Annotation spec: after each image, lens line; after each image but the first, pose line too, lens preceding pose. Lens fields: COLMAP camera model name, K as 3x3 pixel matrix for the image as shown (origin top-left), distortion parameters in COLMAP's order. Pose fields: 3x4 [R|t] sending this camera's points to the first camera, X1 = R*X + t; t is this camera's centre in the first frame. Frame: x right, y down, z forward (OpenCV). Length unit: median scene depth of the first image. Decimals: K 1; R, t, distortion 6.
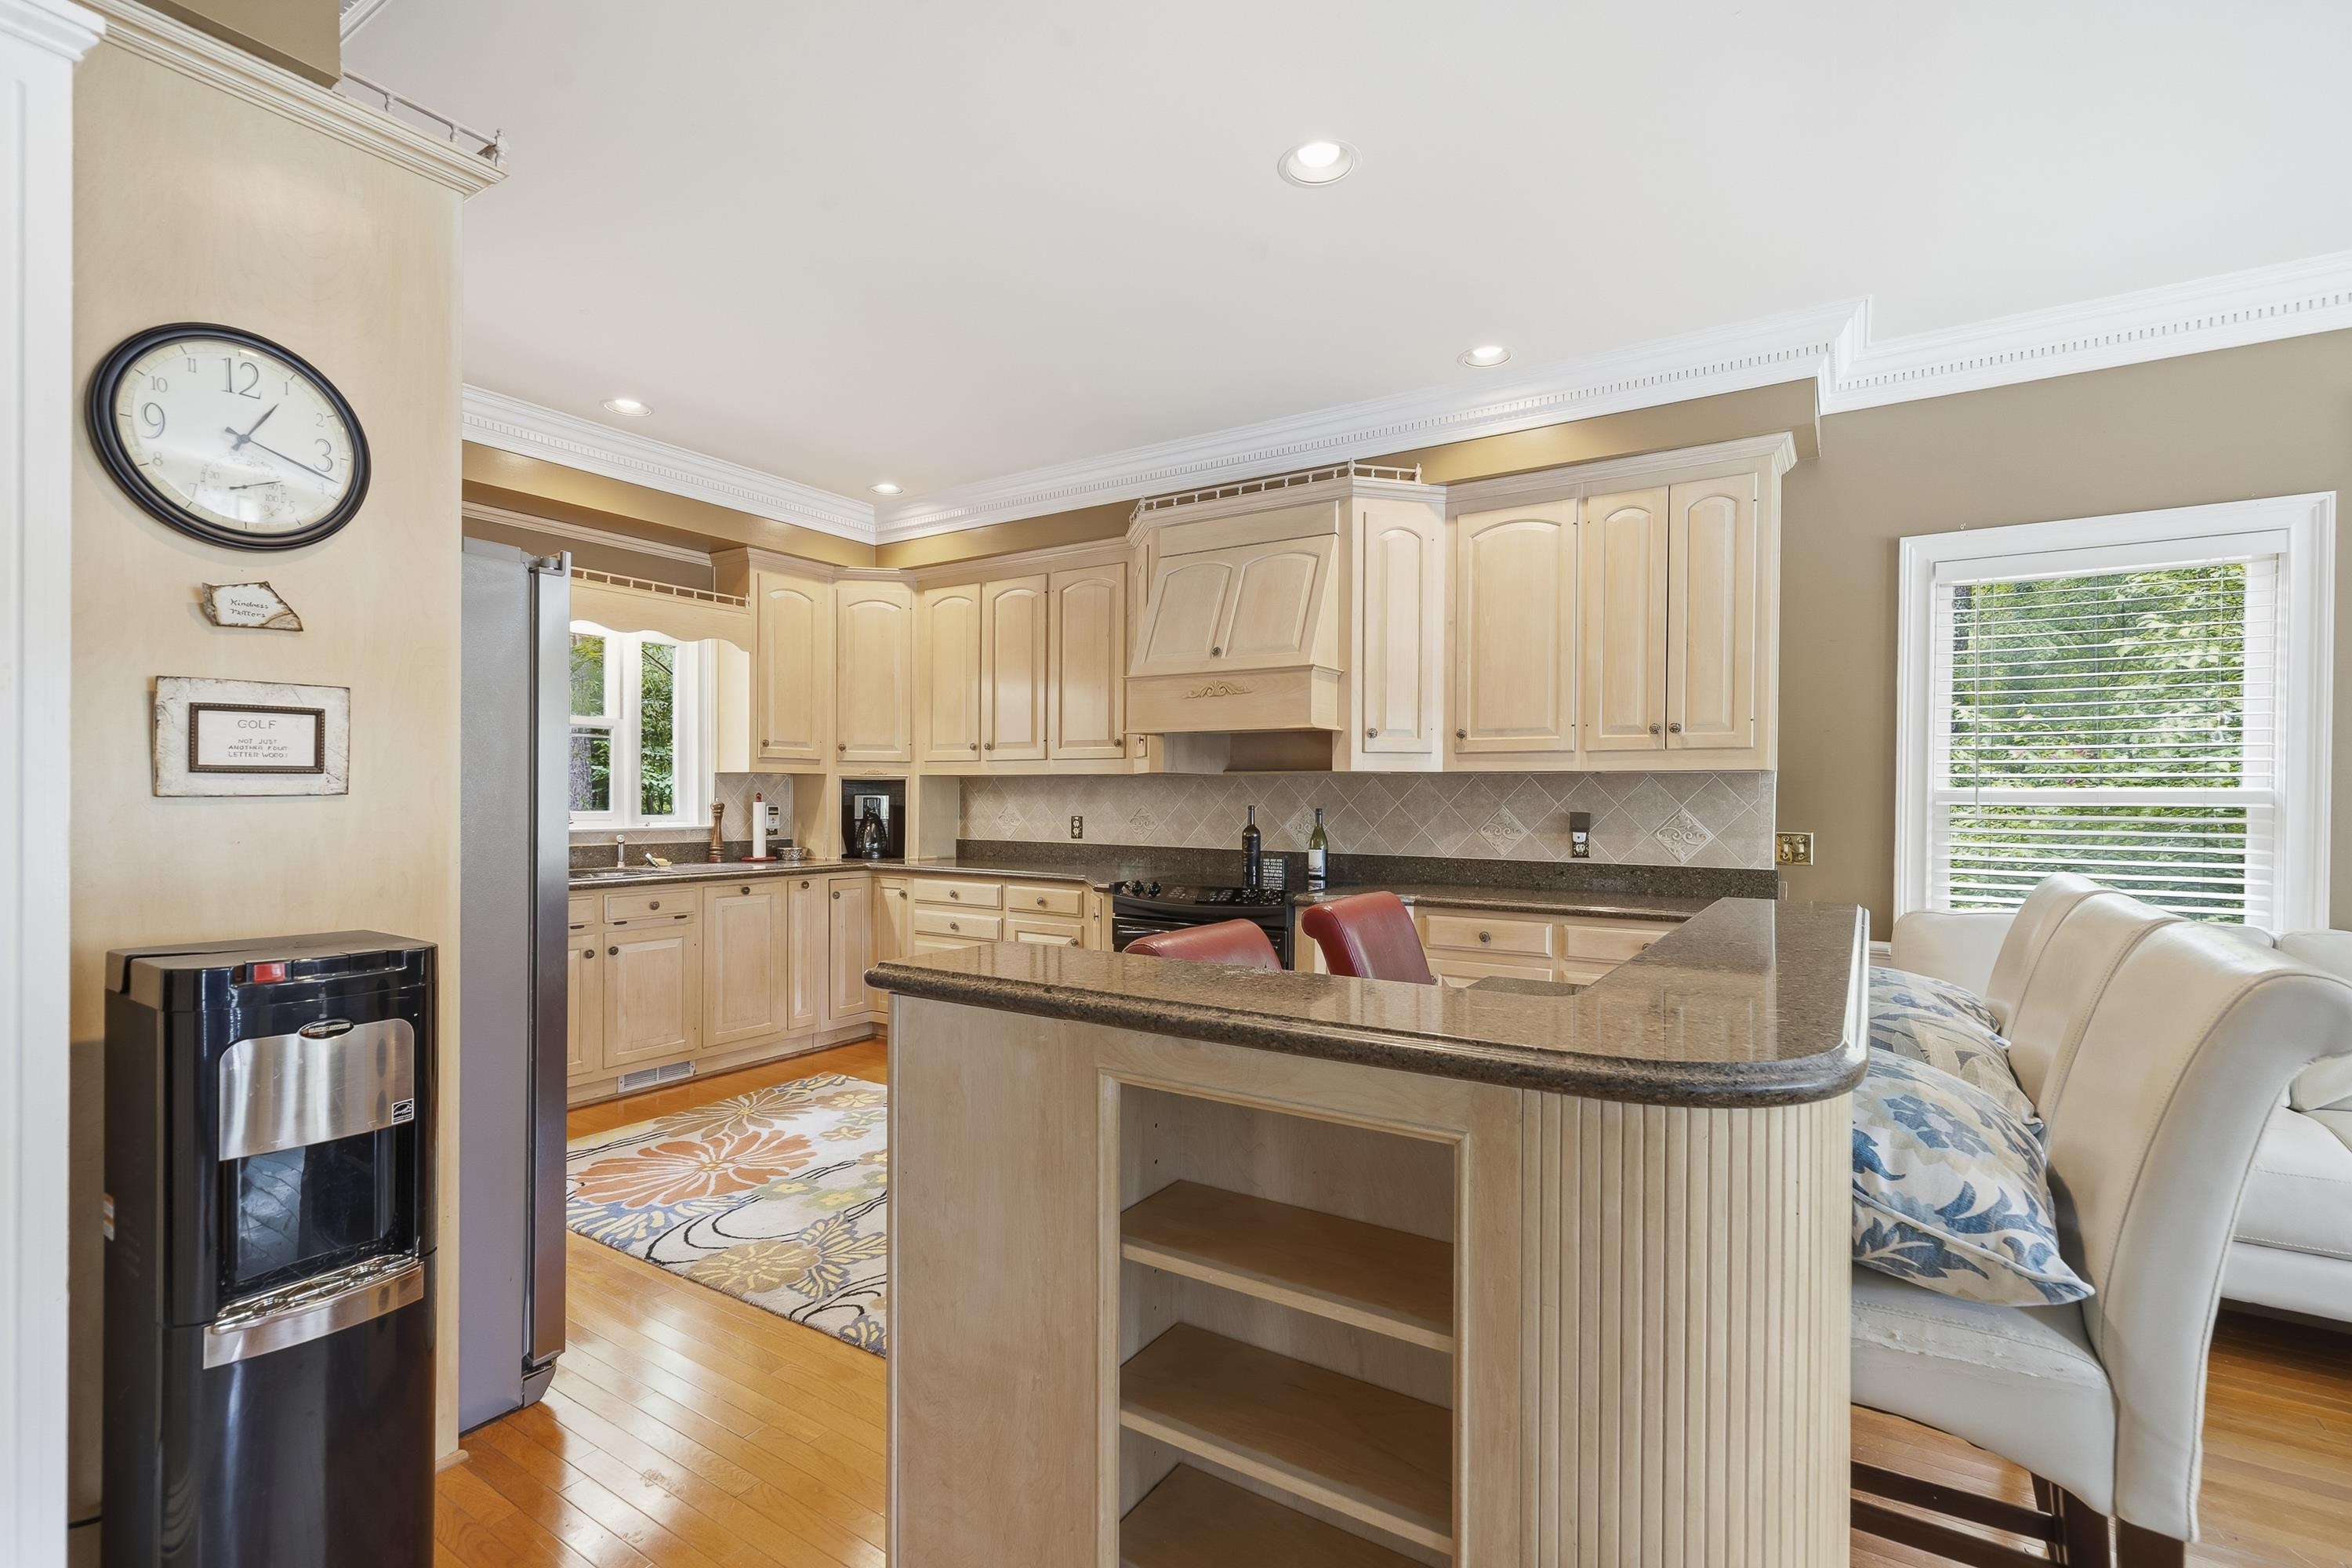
lens RADIAL K [[1058.9, 0, 1169.5], [0, 1058.9, 803.4], [0, 0, 1]] dist [0.001431, 0.000017]
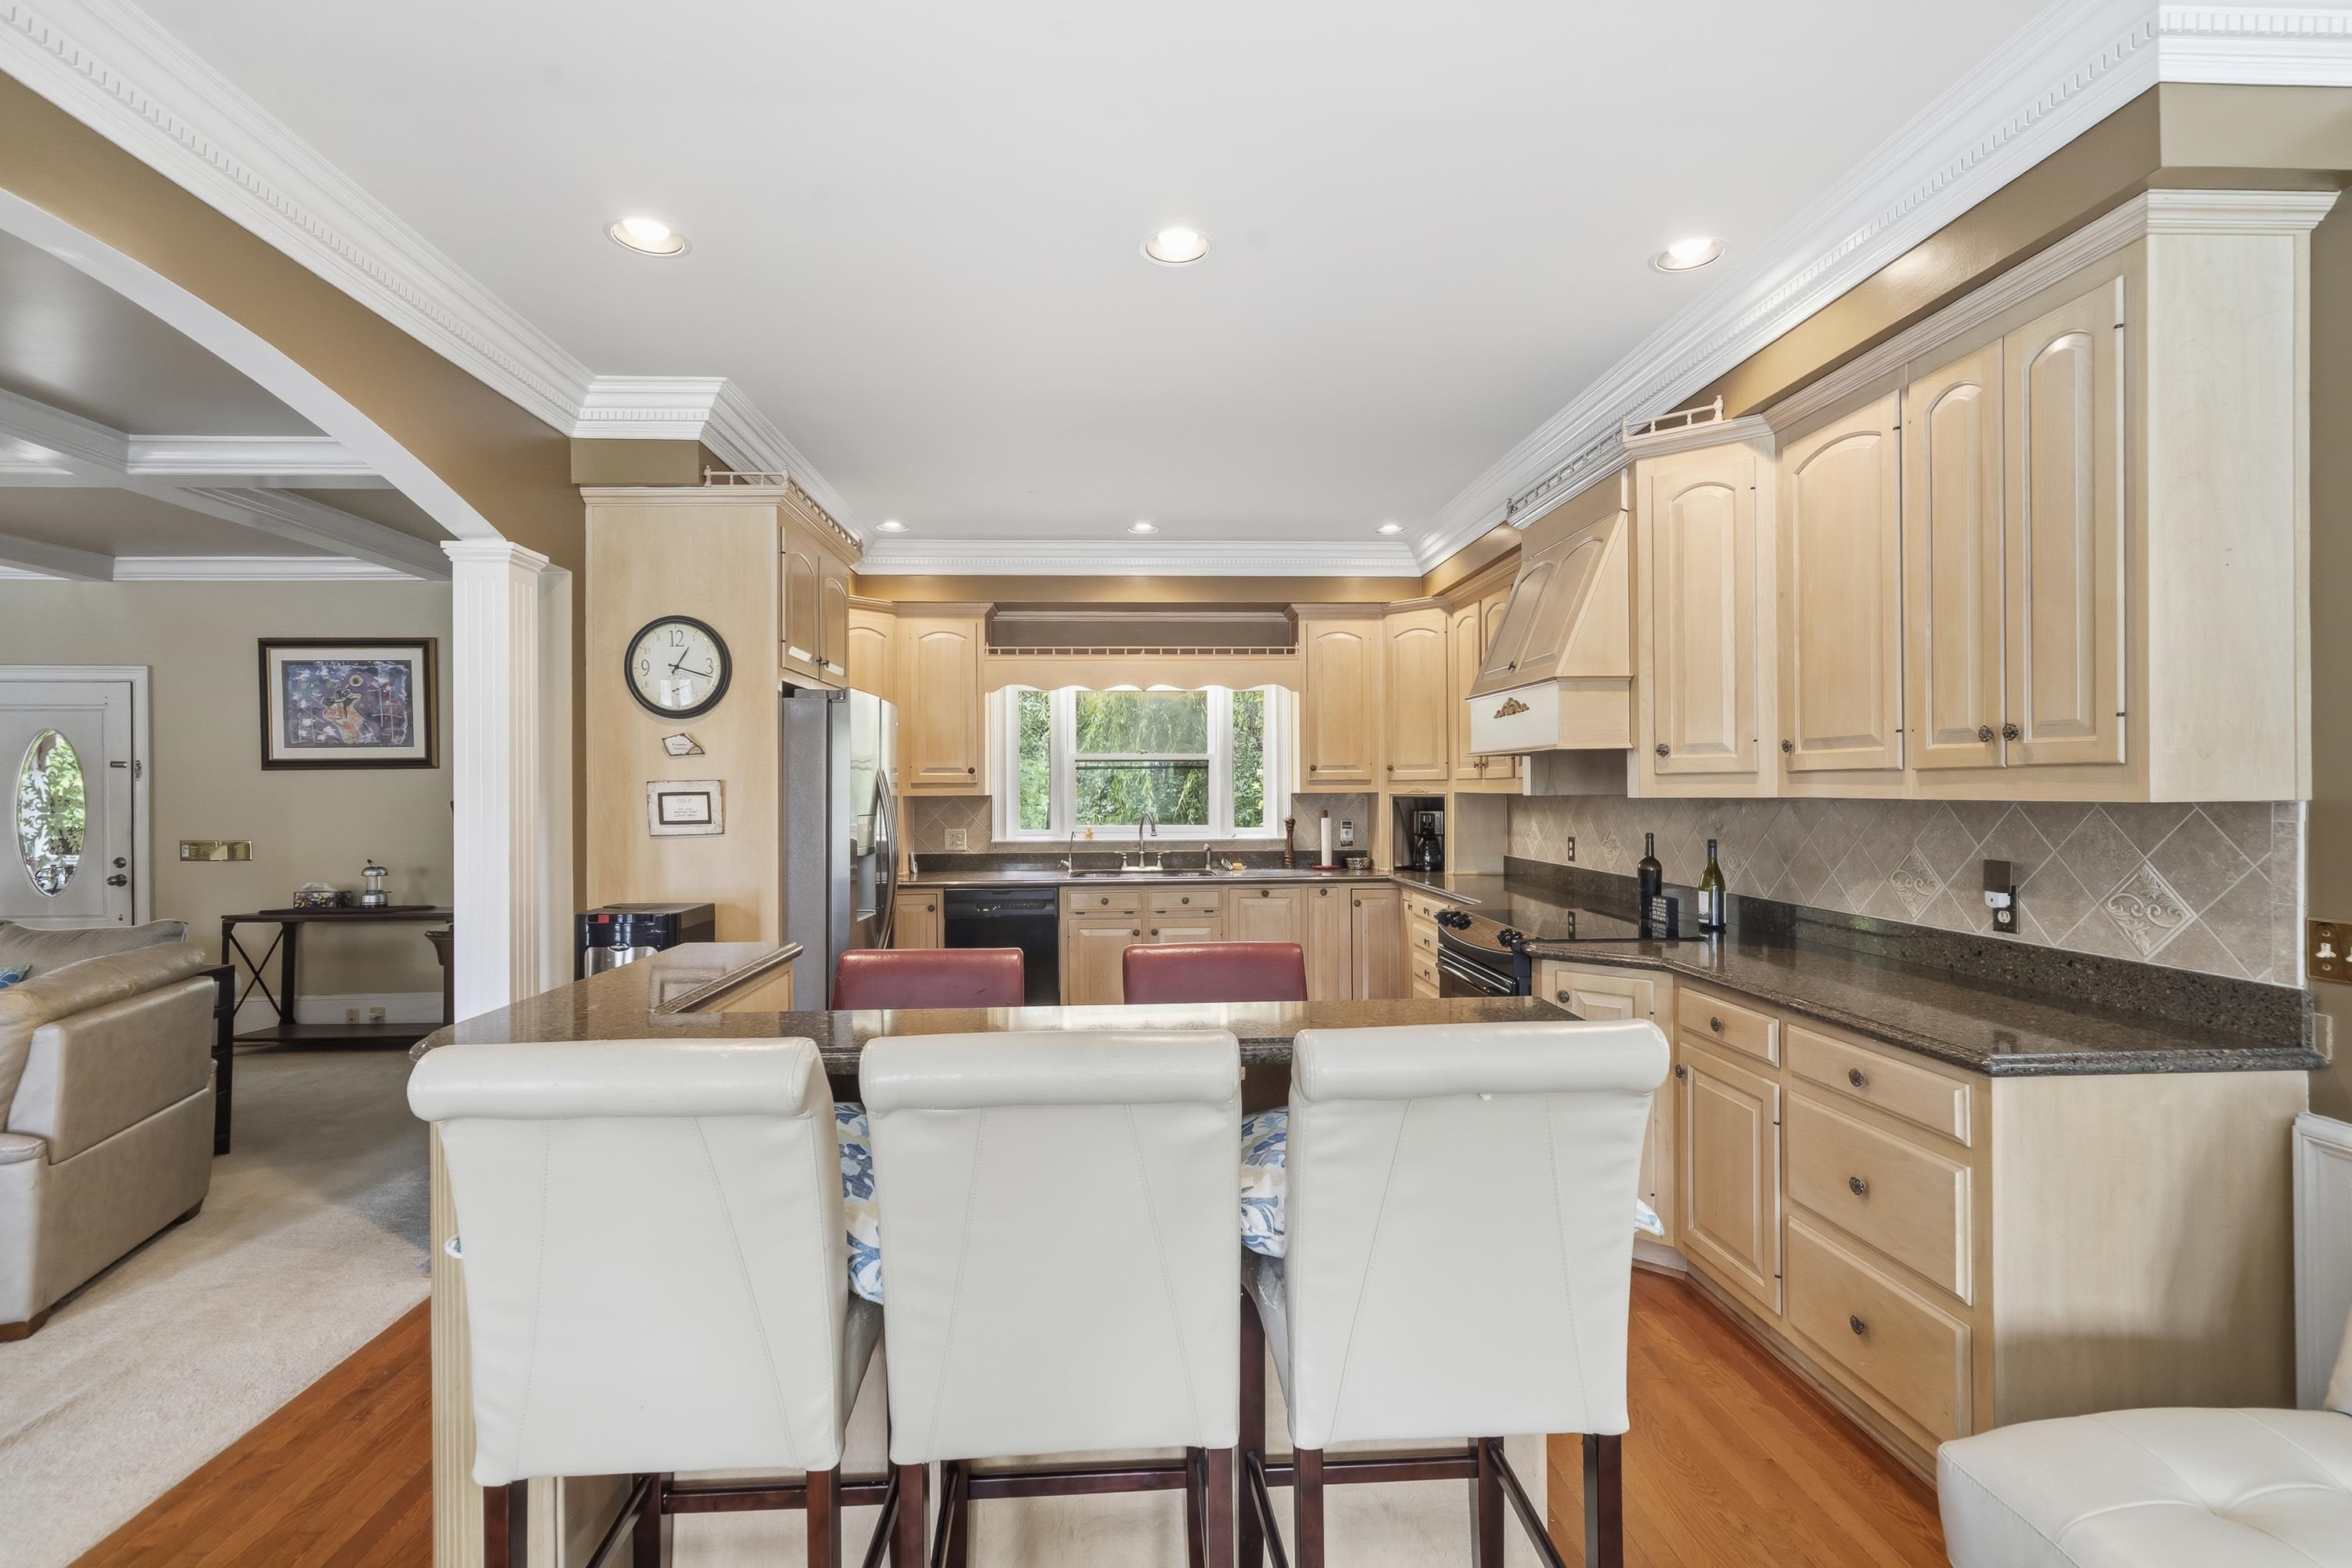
lens RADIAL K [[1074.8, 0, 1167.2], [0, 1074.8, 786.7], [0, 0, 1]] dist [-0.000303, -0.000359]
pose [[0.595384, -0.011862, -0.803354, 0.544668], [0.005675, 0.999928, -0.010559, -0.028569], [0.803421, 0.001728, 0.595408, 0.192315]]
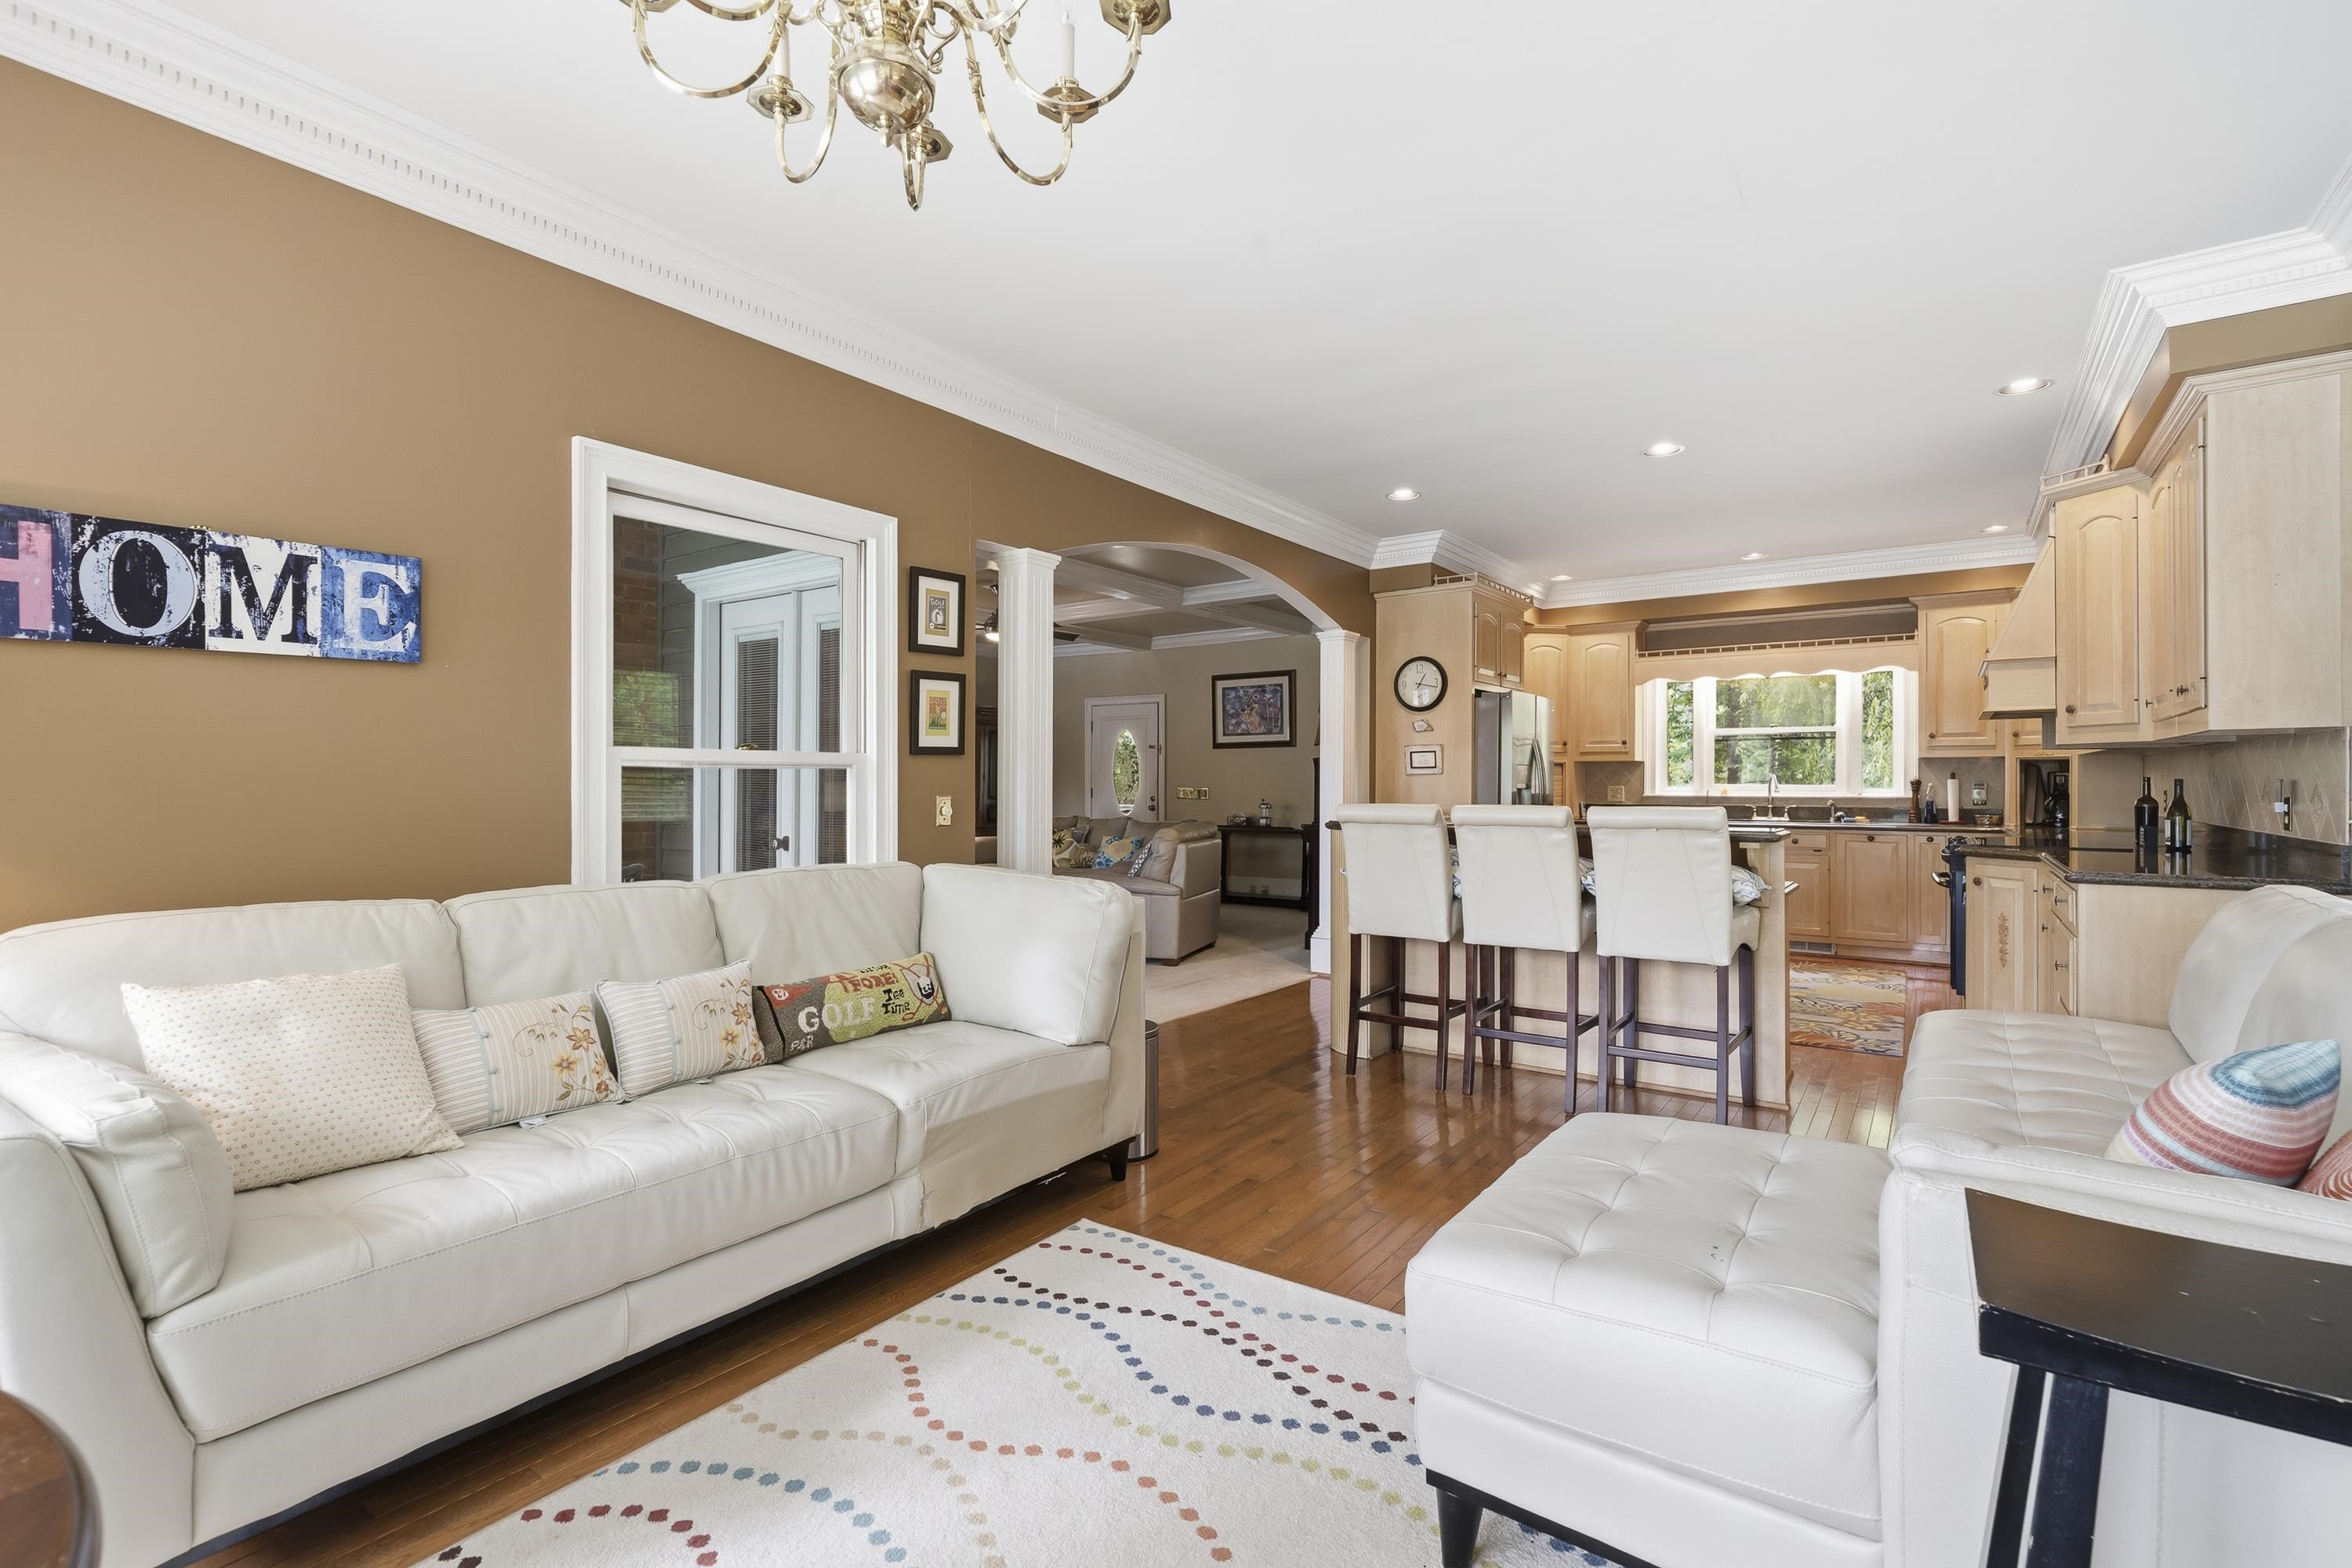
lens RADIAL K [[1058.9, 0, 1169.5], [0, 1058.9, 803.4], [0, 0, 1]] dist [0.001431, 0.000017]
pose [[-0.046239, 0.014231, -0.998829, 1.182267], [-0.006064, 0.999876, 0.014526, 0.018778], [0.998912, 0.006728, -0.046147, 0.095379]]
